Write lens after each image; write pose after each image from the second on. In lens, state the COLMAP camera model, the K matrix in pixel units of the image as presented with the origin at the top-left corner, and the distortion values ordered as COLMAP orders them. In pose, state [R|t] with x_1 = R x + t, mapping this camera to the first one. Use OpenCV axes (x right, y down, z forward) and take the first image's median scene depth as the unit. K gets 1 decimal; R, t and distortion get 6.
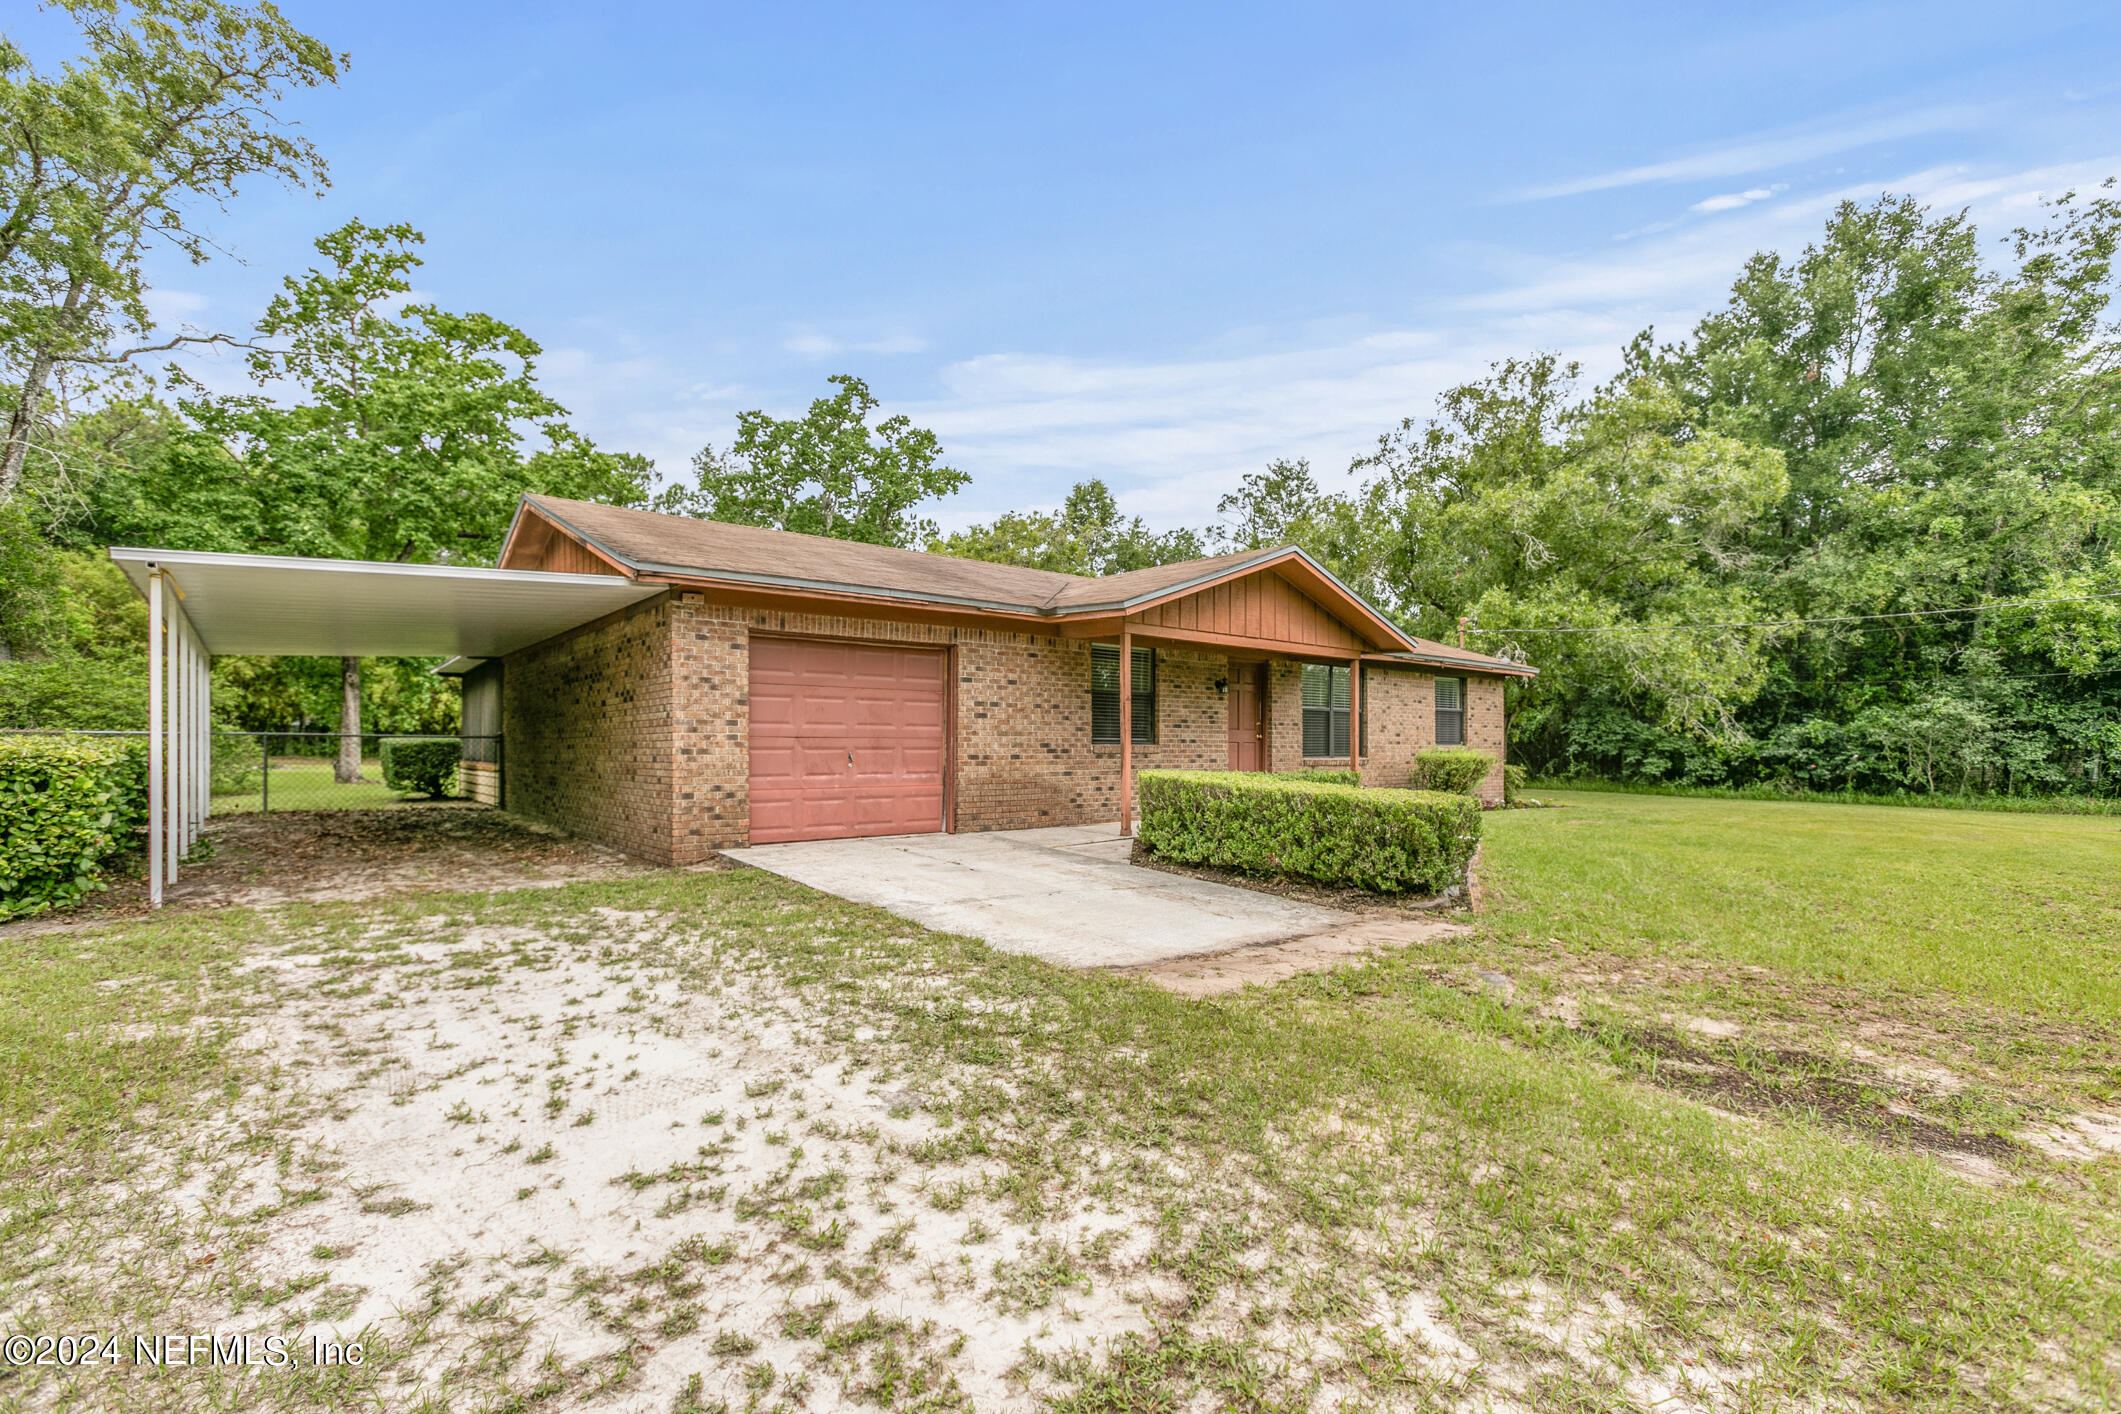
lens RADIAL K [[942.9, 0, 1059.6], [0, 942.9, 743.1], [0, 0, 1]] dist [-0.016317, 0.010227]
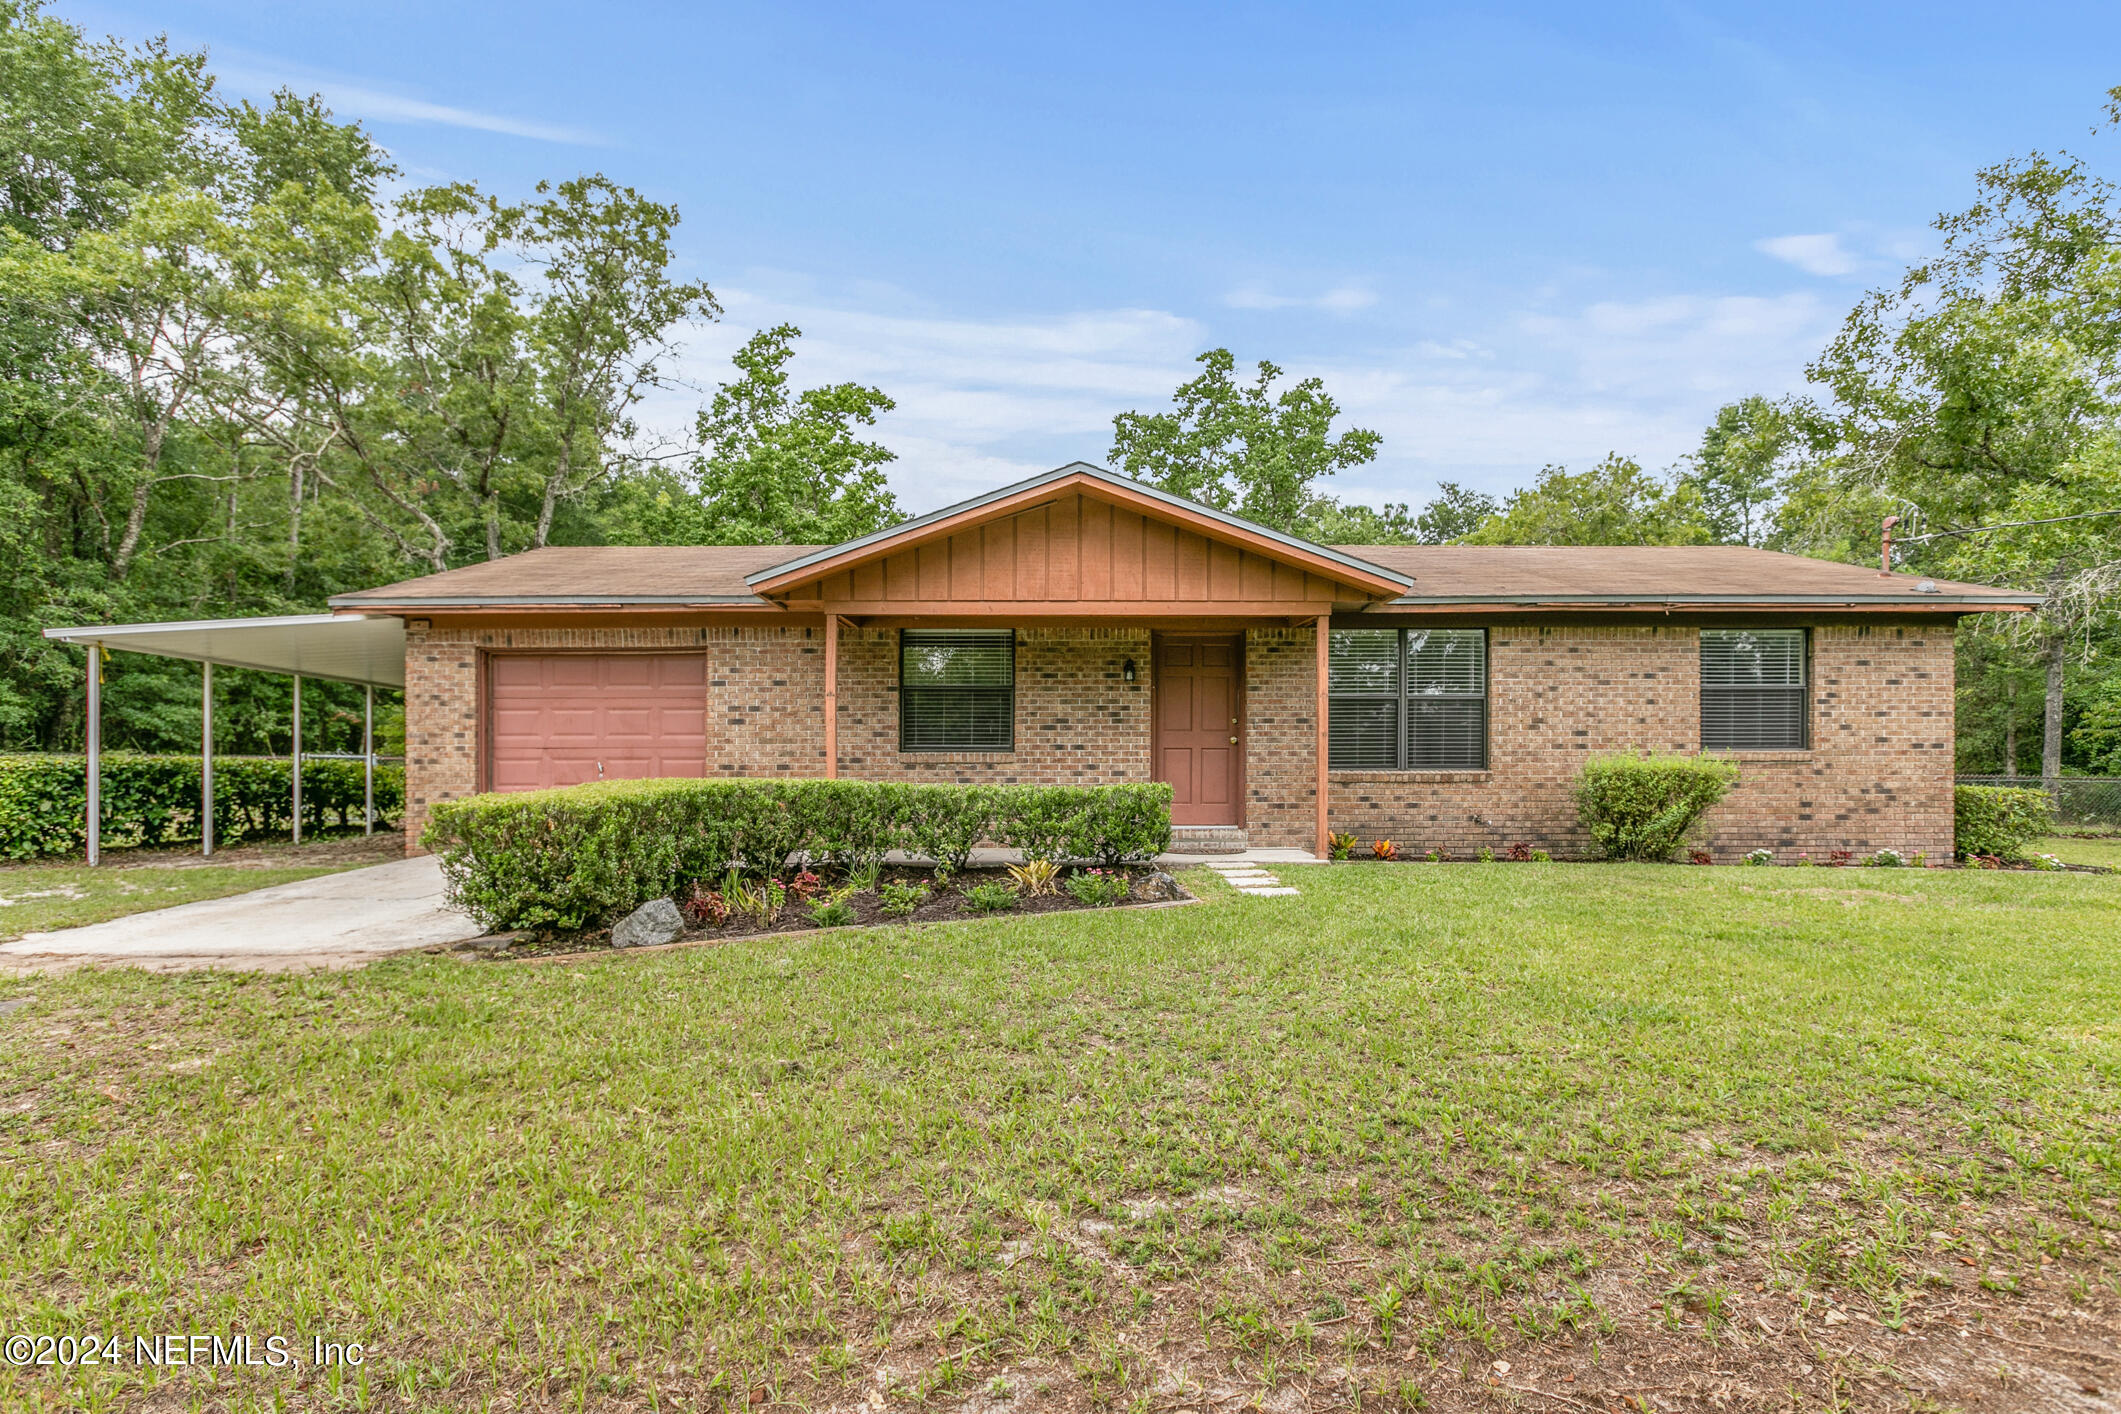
lens RADIAL K [[1050.0, 0, 1077.3], [0, 1050.0, 789.3], [0, 0, 1]] dist [-0.012429, 0.000541]
pose [[0.775931, 0.001703, -0.630815, 0.791468], [0.006652, 0.999919, 0.010882, 0.026574], [0.630782, -0.012640, 0.775857, 0.411102]]
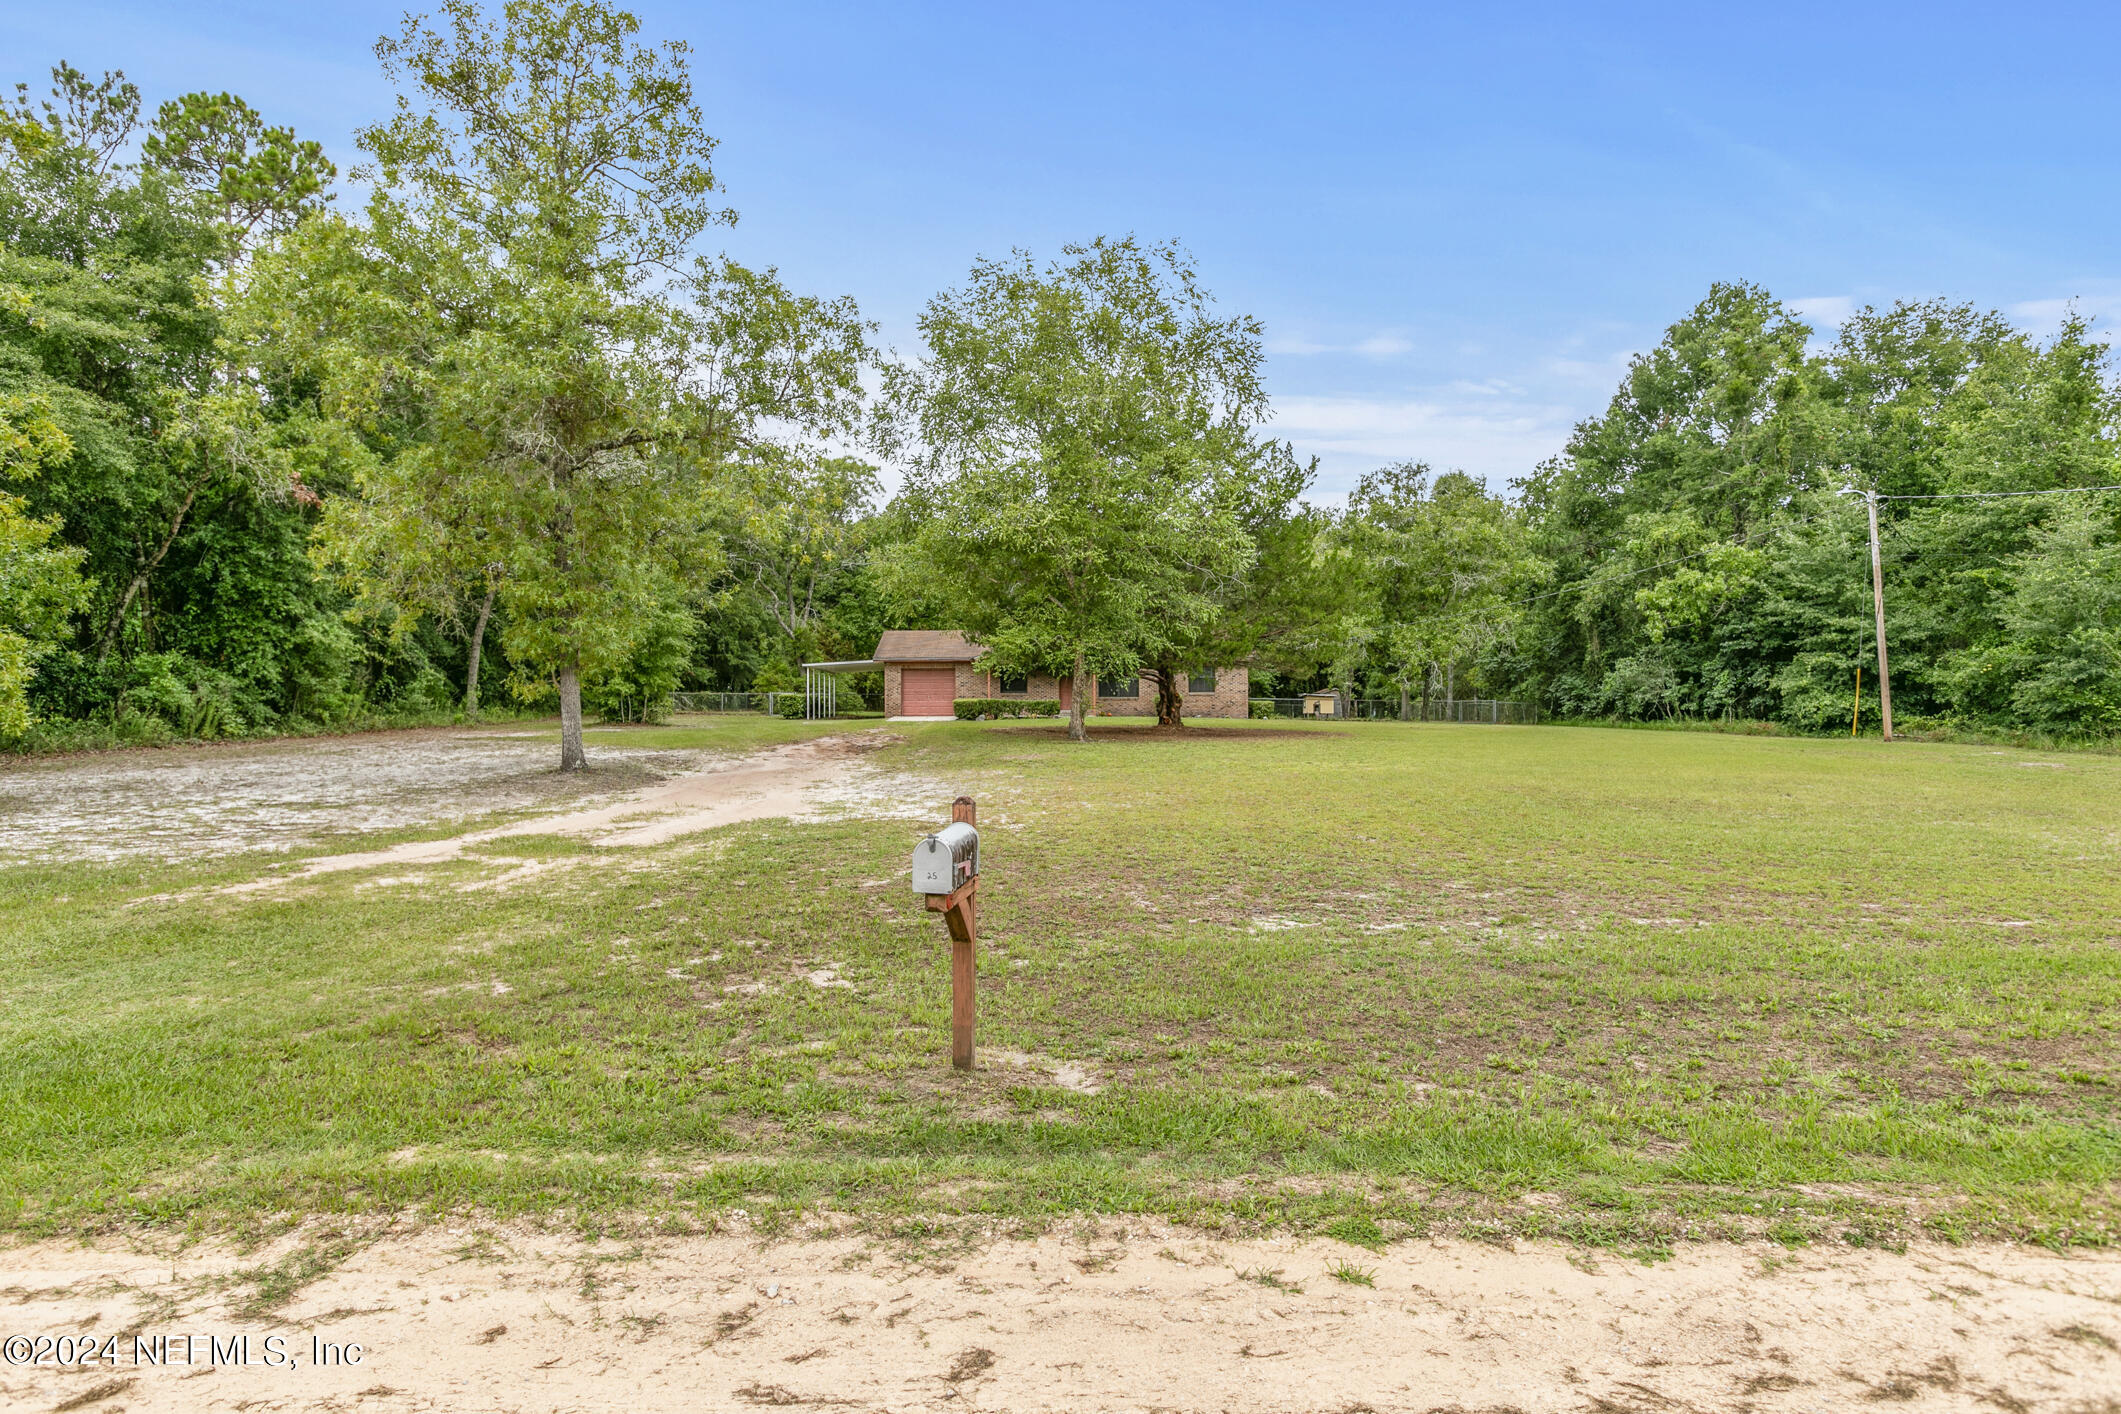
lens RADIAL K [[1261.1, 0, 1073.9], [0, 1261.1, 671.8], [0, 0, 1]] dist [0.025279, 0.000954]
pose [[0.784901, -0.026537, -0.619053, 3.421278], [0.006185, 0.999368, -0.034997, 0.095545], [0.619591, 0.023640, 0.784569, -2.736558]]
